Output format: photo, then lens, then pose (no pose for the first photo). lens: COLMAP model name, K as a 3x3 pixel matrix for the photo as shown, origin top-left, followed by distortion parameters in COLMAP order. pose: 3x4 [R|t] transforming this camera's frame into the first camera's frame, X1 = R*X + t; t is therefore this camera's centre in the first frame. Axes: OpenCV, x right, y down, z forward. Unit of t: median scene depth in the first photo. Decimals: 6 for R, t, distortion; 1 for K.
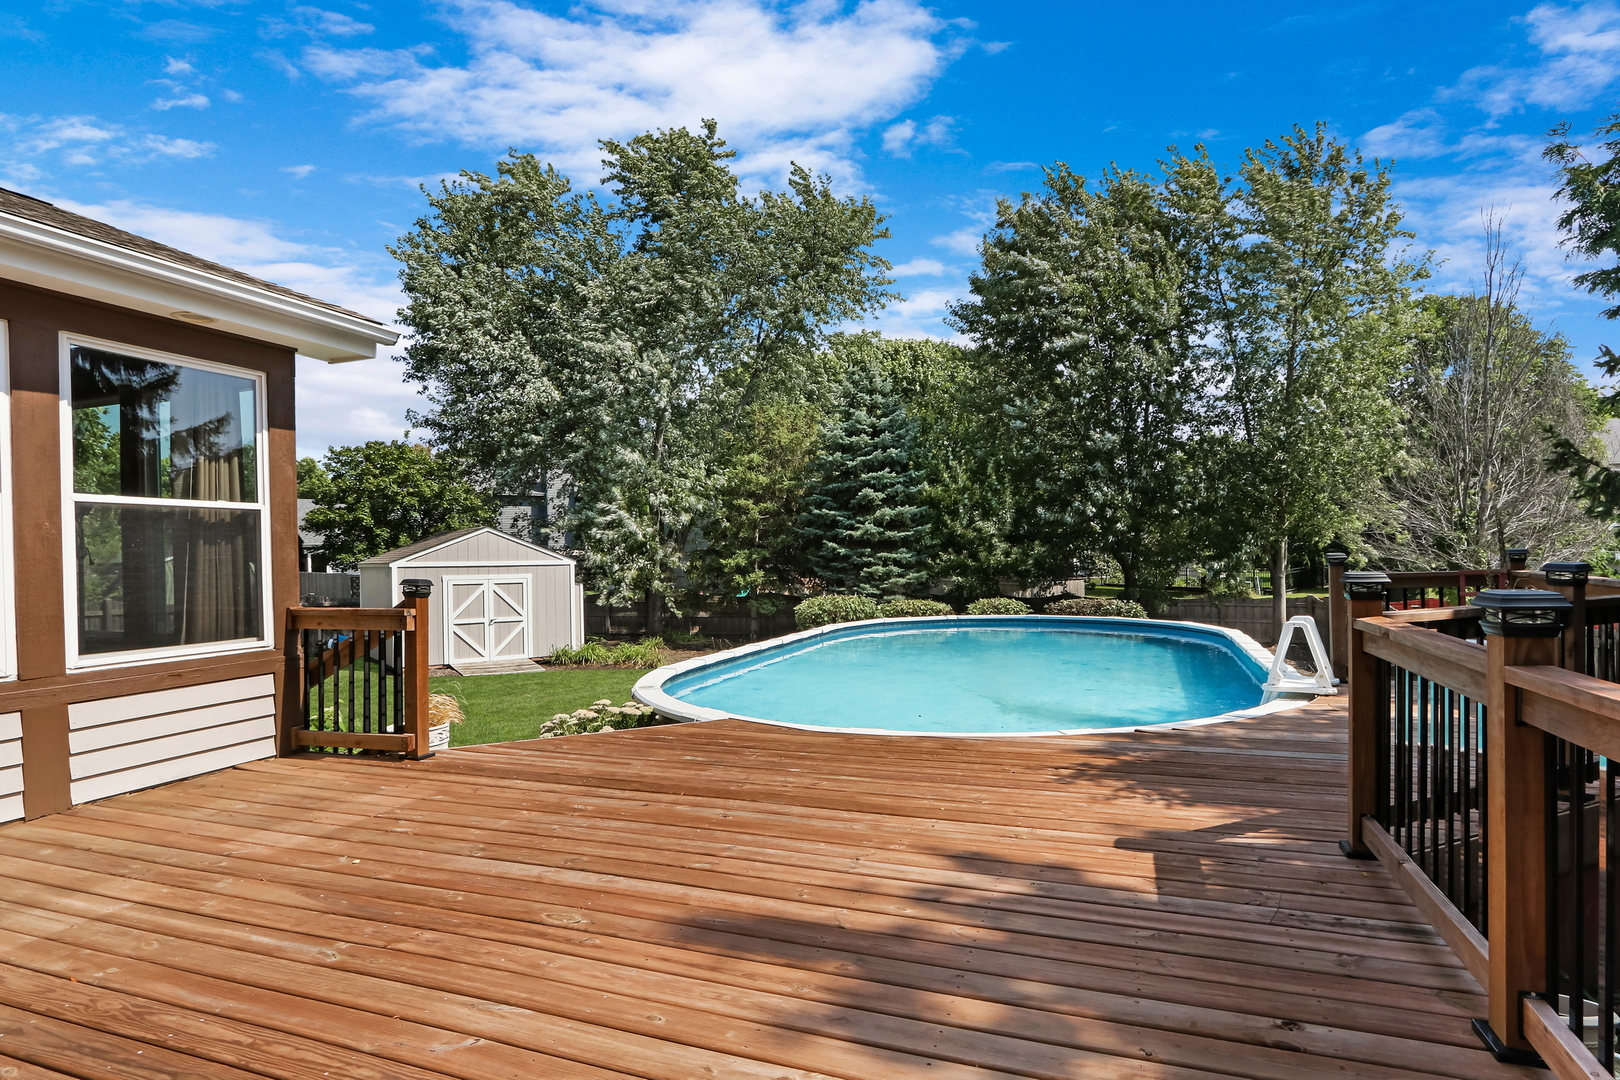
lens RADIAL K [[826.3, 0, 822.9], [0, 826.3, 550.3], [0, 0, 1]] dist [-0.007769, 0.003223]
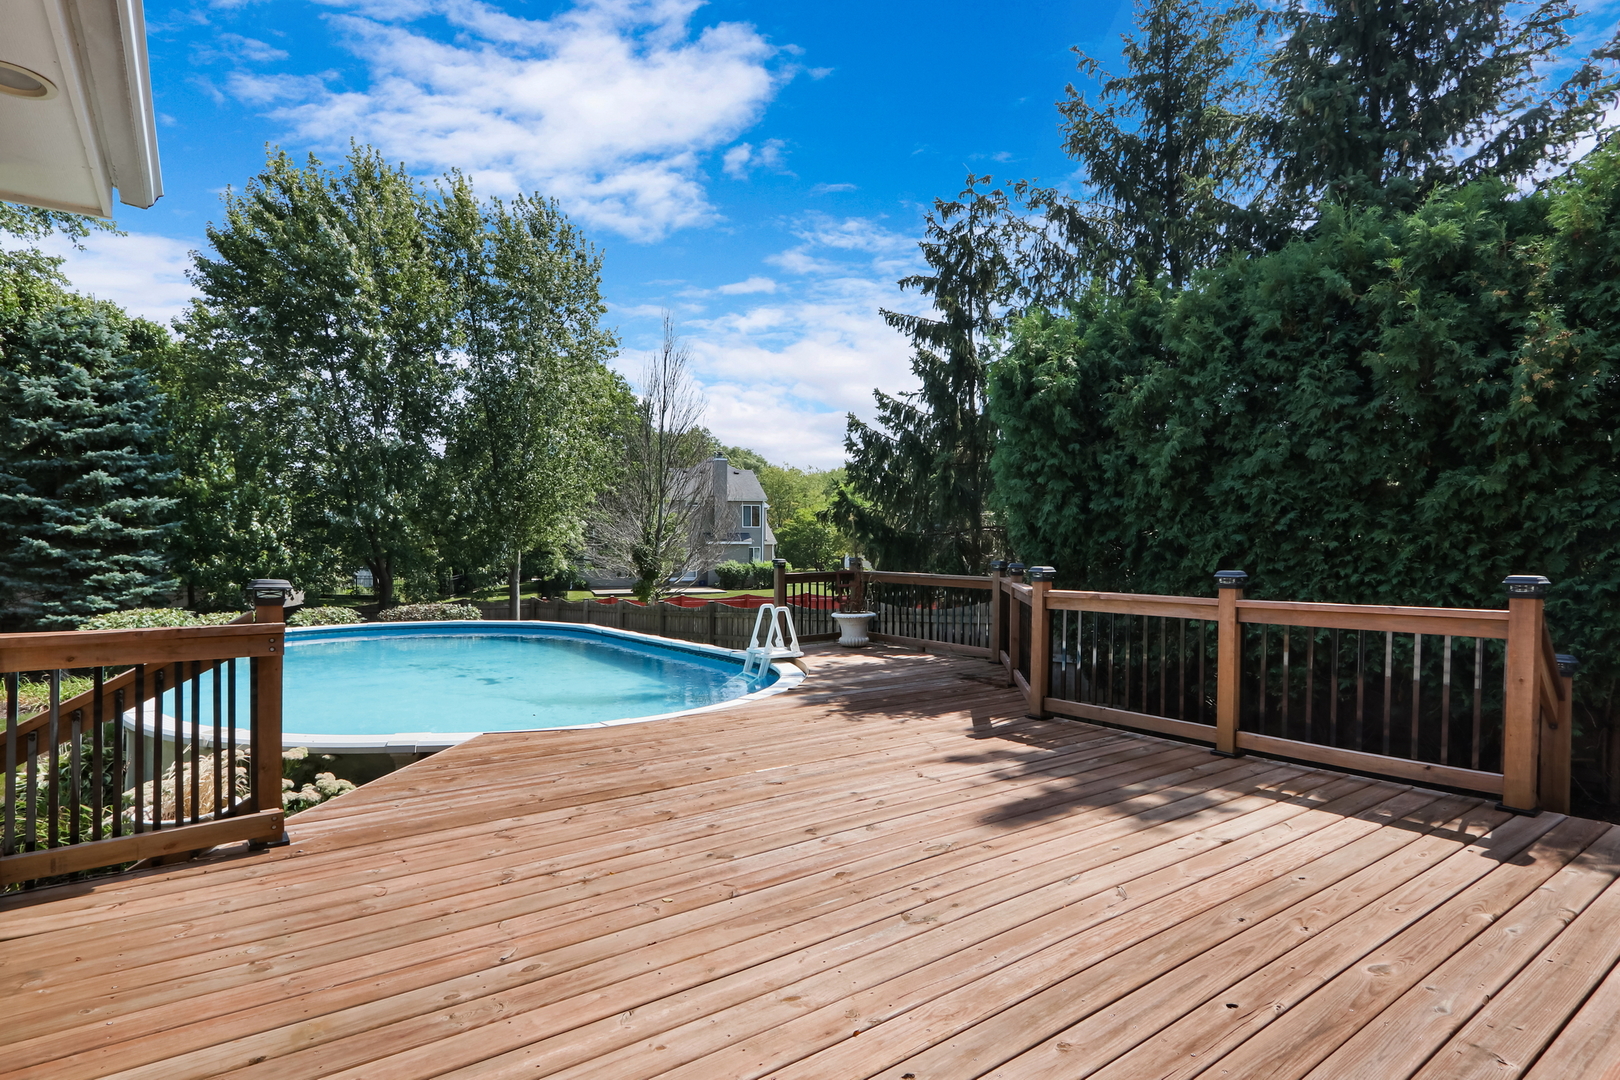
lens RADIAL K [[804.6, 0, 763.3], [0, 804.6, 561.4], [0, 0, 1]] dist [0.001055, 0.004028]
pose [[0.588988, 0.008945, 0.808092, -0.186050], [-0.011907, 0.999926, -0.002390, 0.003210], [-0.808054, -0.008214, 0.589051, 0.065198]]
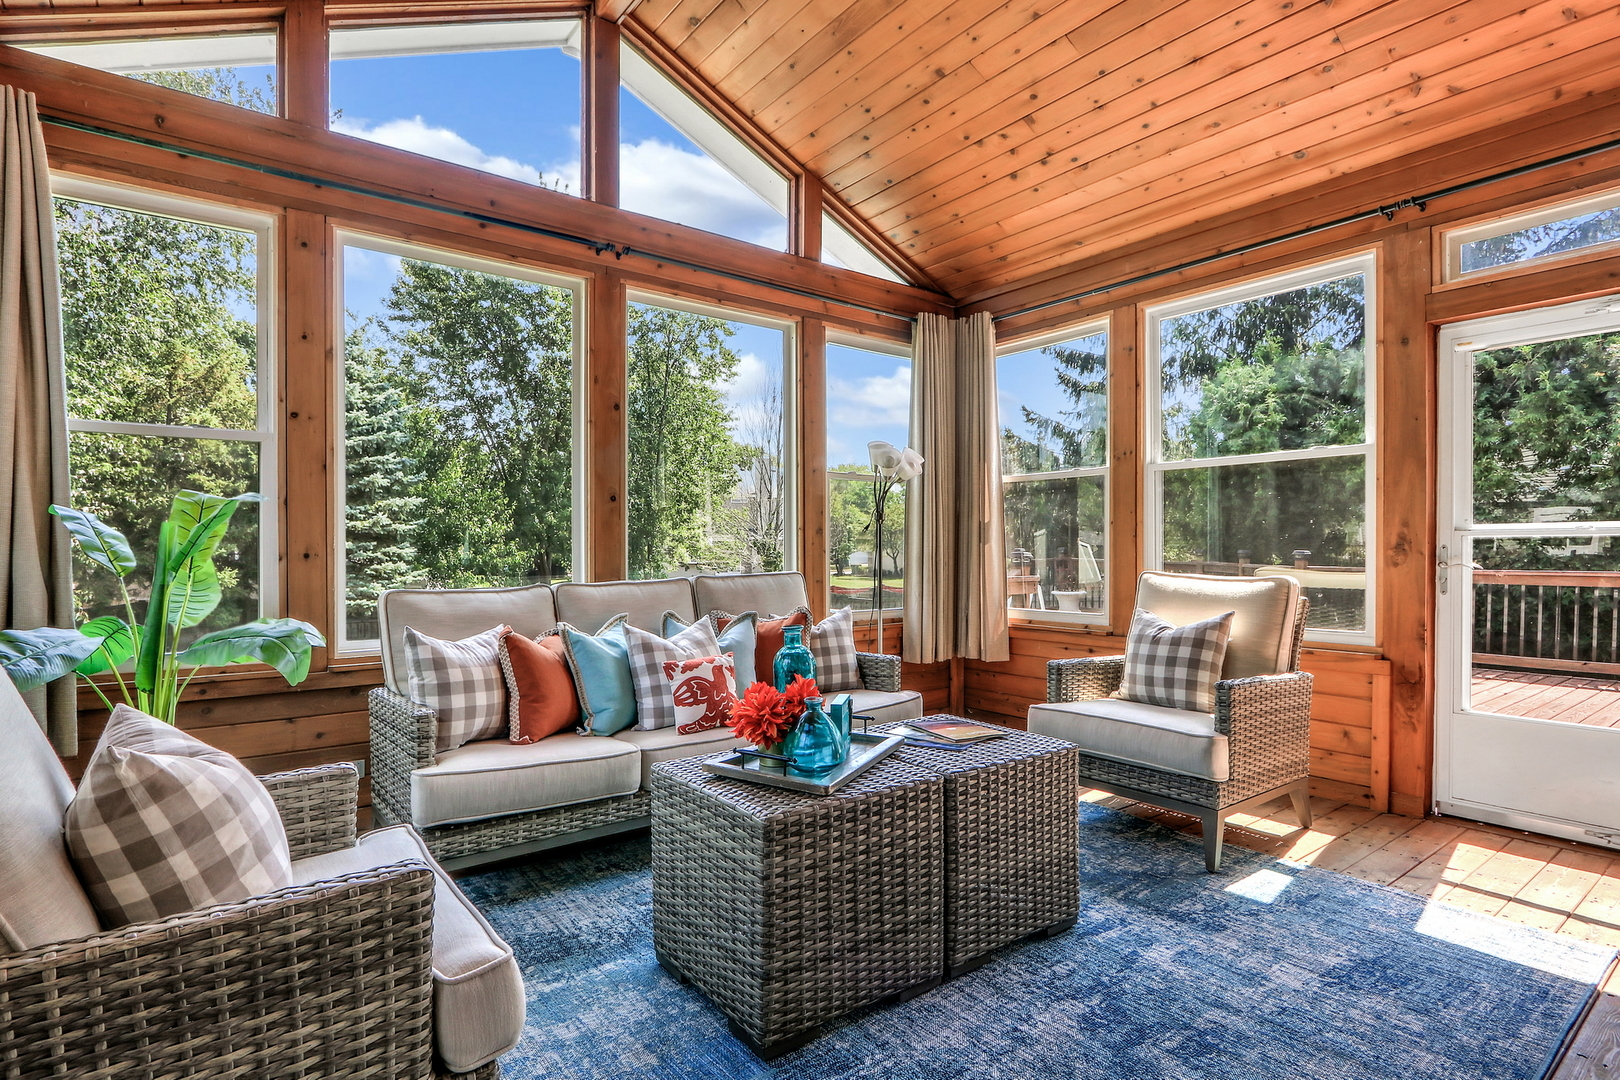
lens RADIAL K [[828.8, 0, 788.9], [0, 828.8, 562.6], [0, 0, 1]] dist [-0.002520, -0.000539]
pose [[0.542349, 0.004910, 0.840139, -0.446160], [-0.011349, 0.999935, 0.001483, 0.012838], [-0.840076, -0.010338, 0.542370, 0.158426]]
